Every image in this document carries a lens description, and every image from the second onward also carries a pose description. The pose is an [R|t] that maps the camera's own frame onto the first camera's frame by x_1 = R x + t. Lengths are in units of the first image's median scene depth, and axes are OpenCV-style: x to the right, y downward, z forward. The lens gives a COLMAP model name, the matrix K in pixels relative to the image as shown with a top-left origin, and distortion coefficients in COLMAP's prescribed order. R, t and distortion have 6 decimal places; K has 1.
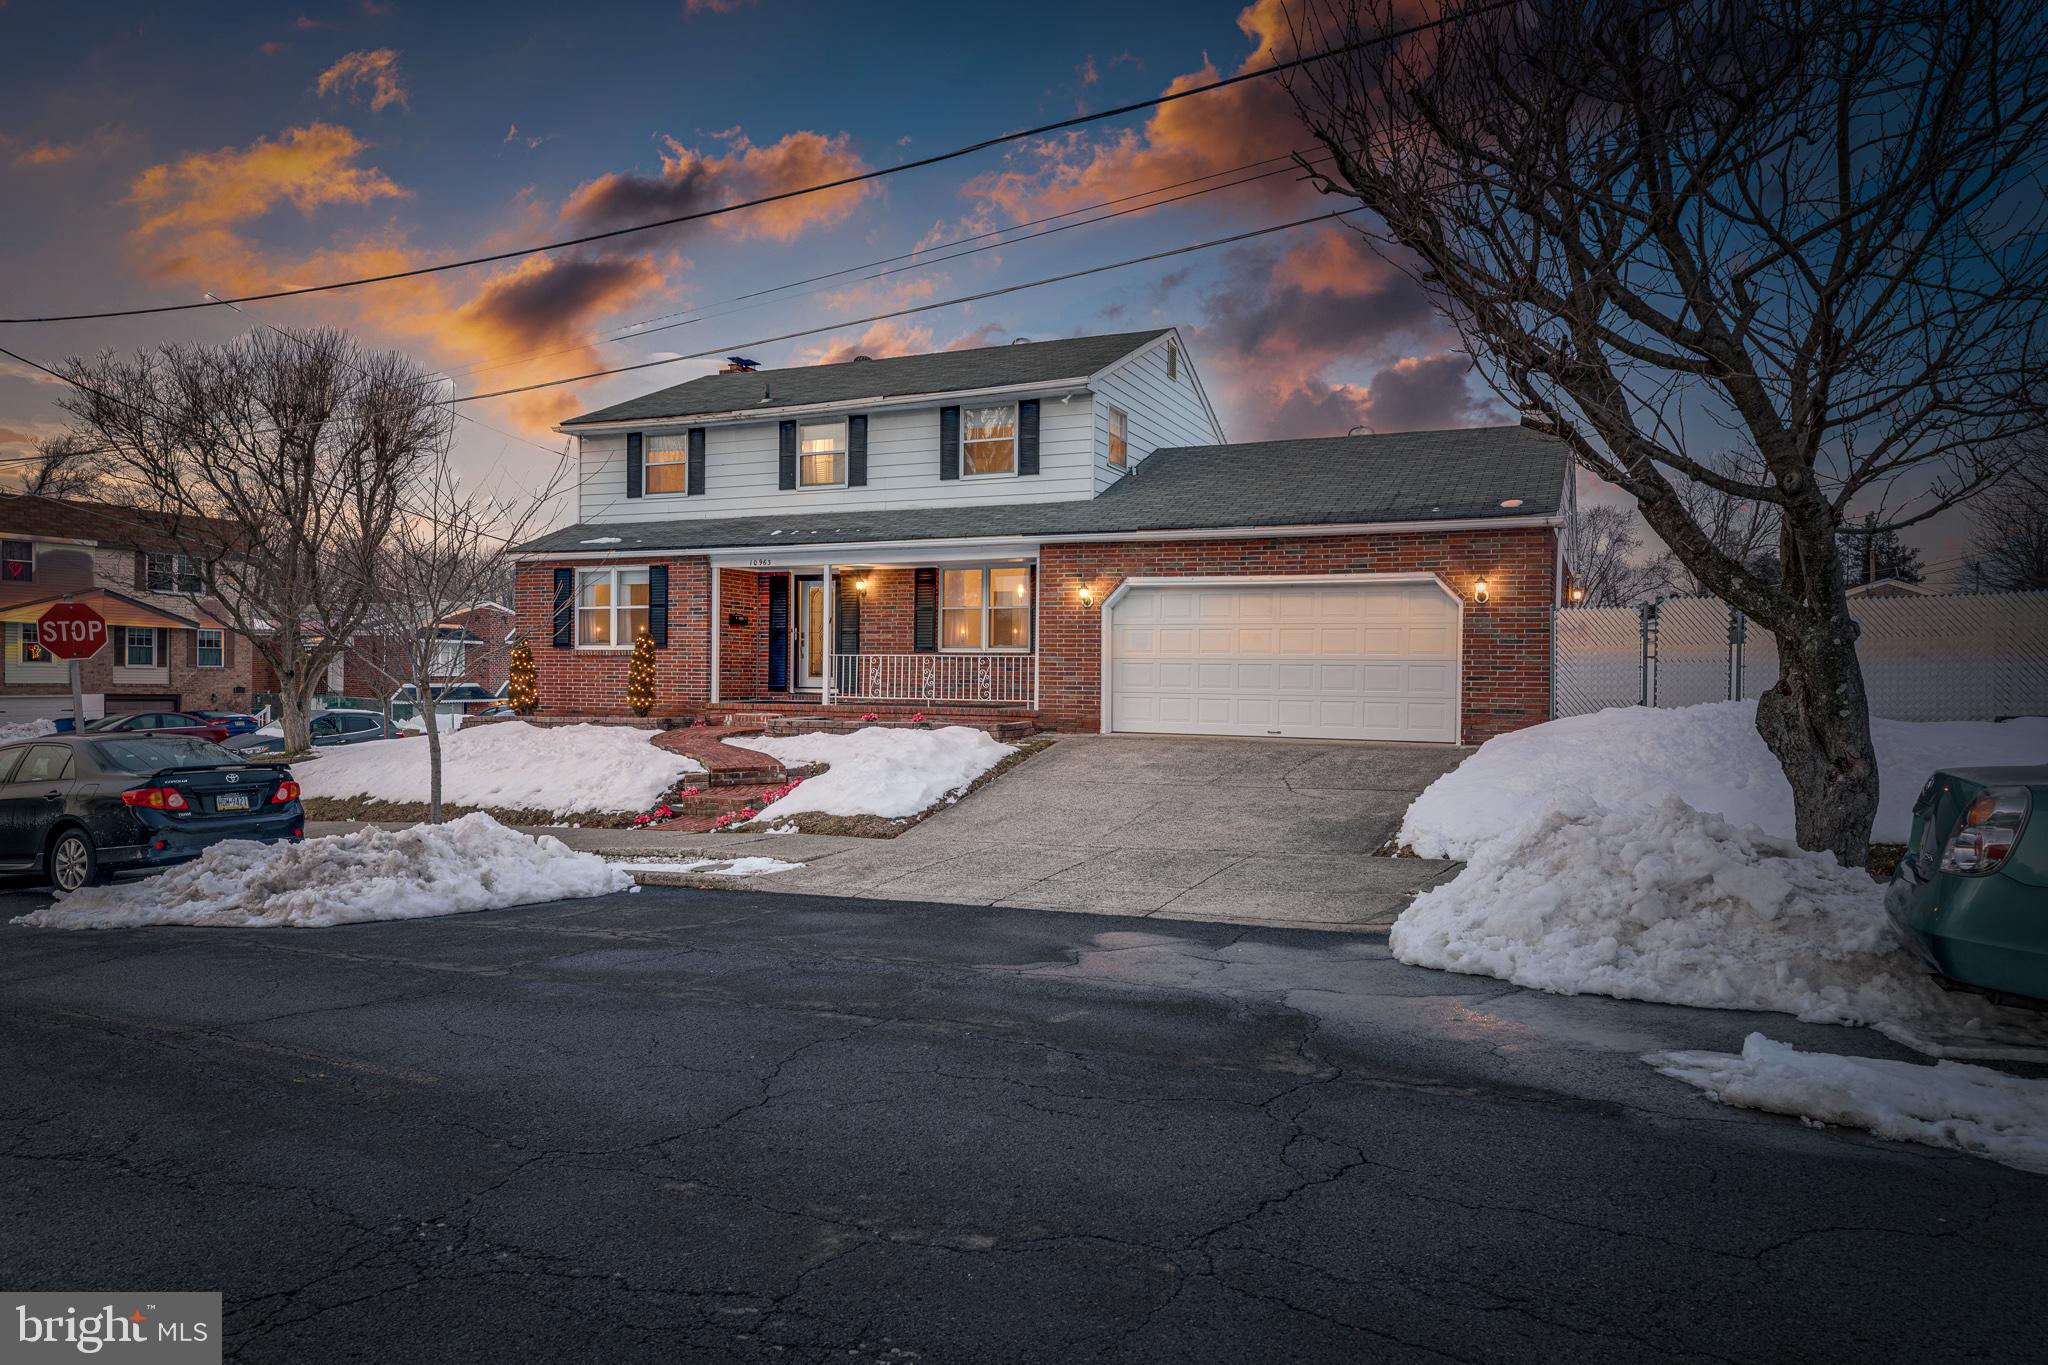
lens RADIAL K [[1304.7, 0, 1015.4], [0, 1304.7, 675.5], [0, 0, 1]] dist [0.003604, 0.000377]
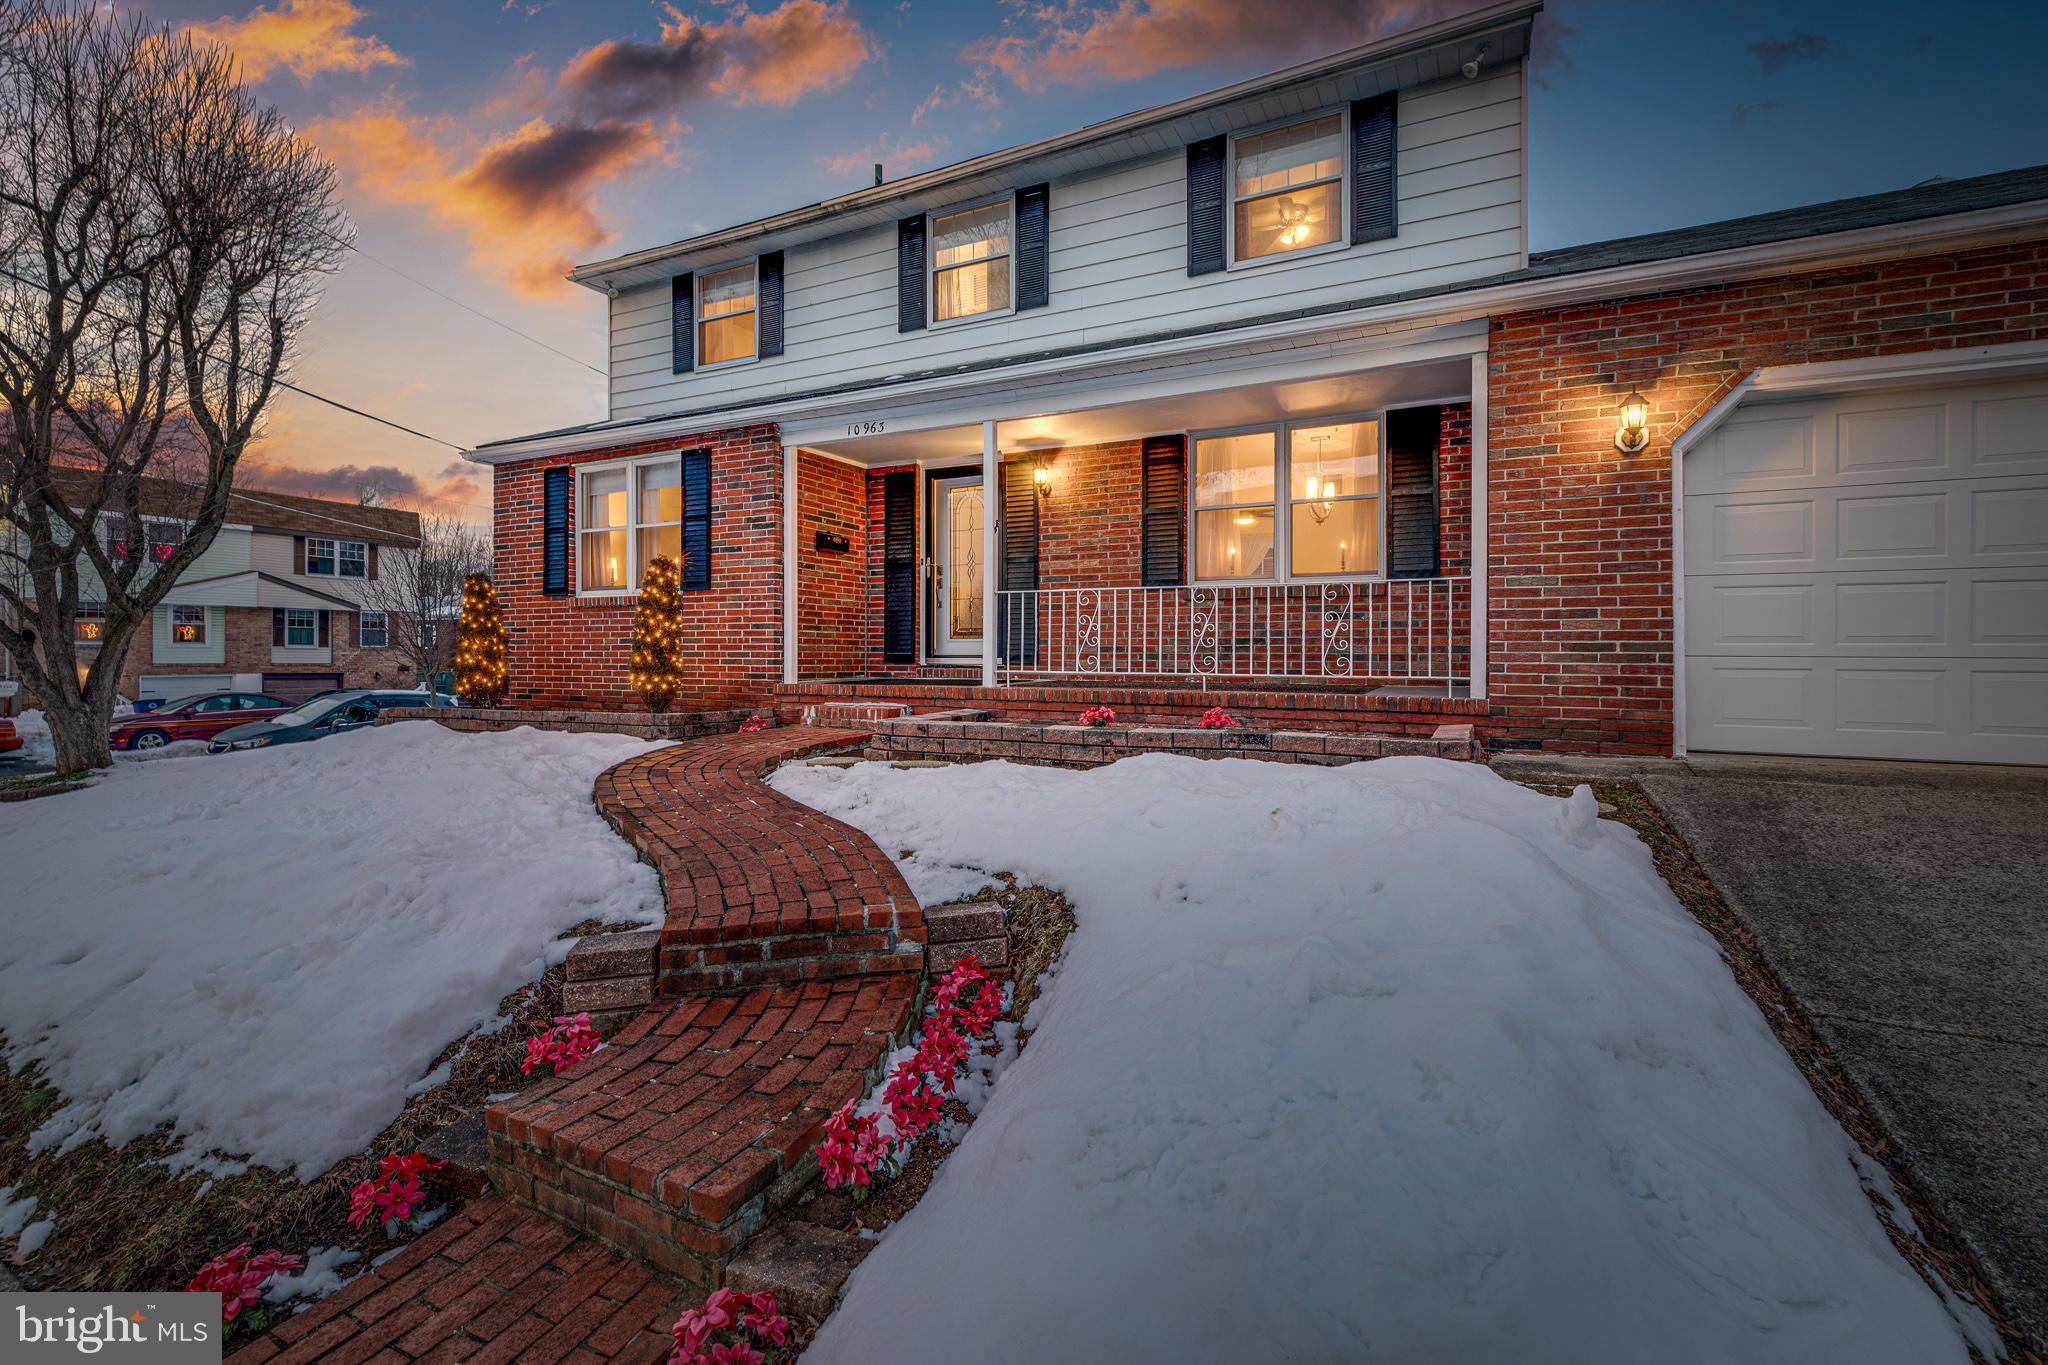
lens RADIAL K [[943.4, 0, 1012.5], [0, 943.4, 644.7], [0, 0, 1]] dist [0.003098, 0.000018]
pose [[0.997926, -0.008845, -0.063765, -0.106664], [0.008171, 0.999908, -0.010825, 0.009261], [0.063855, 0.010281, 0.997906, 0.594386]]
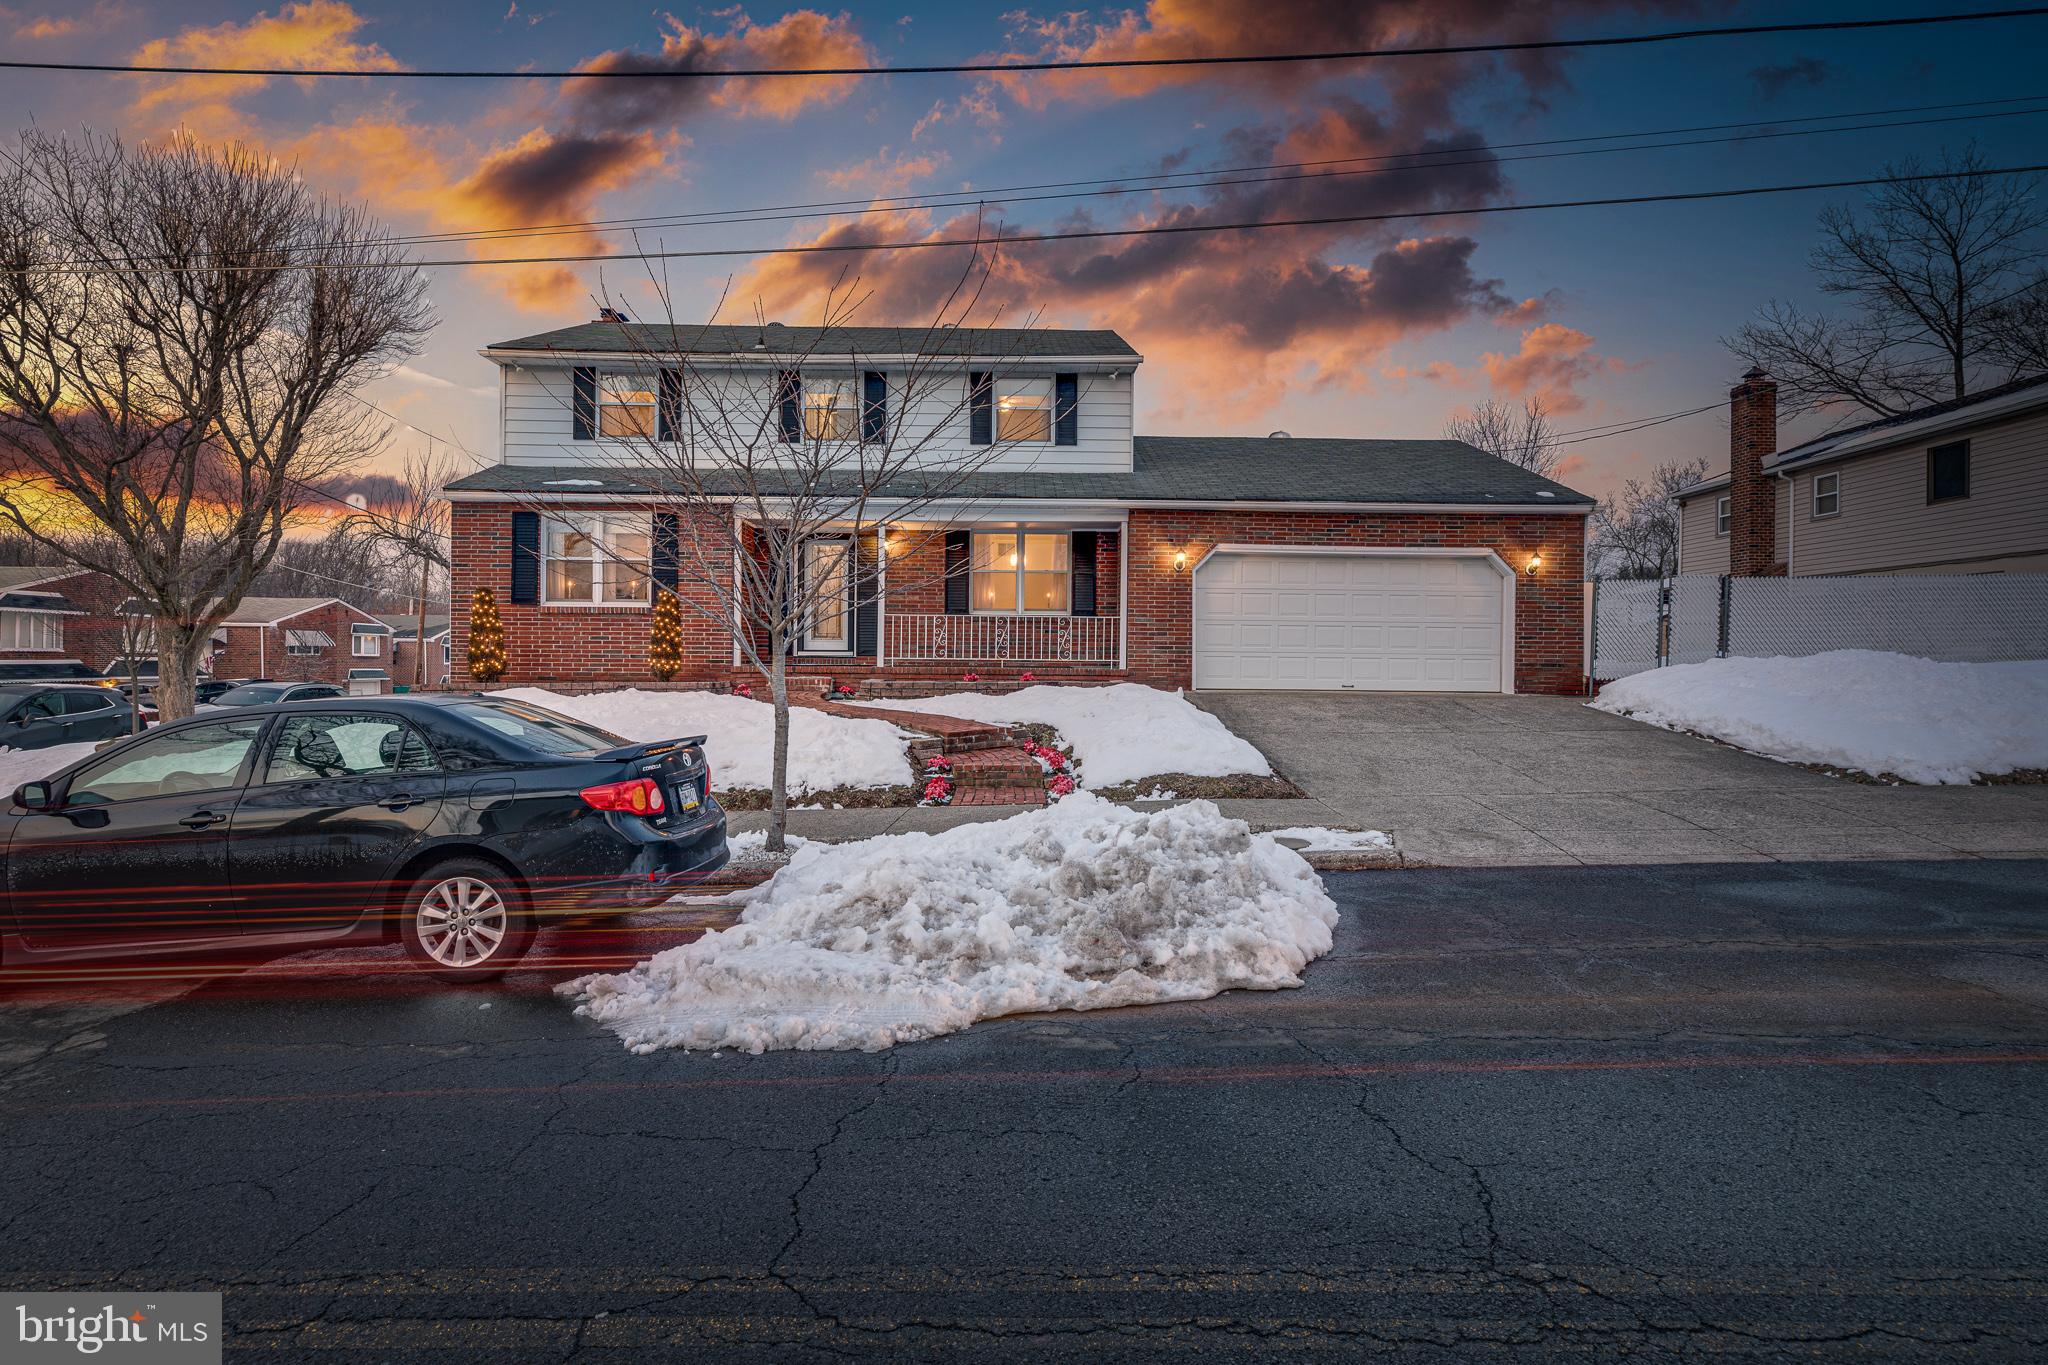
lens RADIAL K [[1048.4, 0, 1028.6], [0, 1048.4, 642.4], [0, 0, 1]] dist [-0.000248, 0.000299]
pose [[0.903564, 0.005387, 0.428419, -0.360589], [0.001270, 0.999883, -0.015252, 0.015618], [-0.428451, 0.014325, 0.903451, 0.249597]]
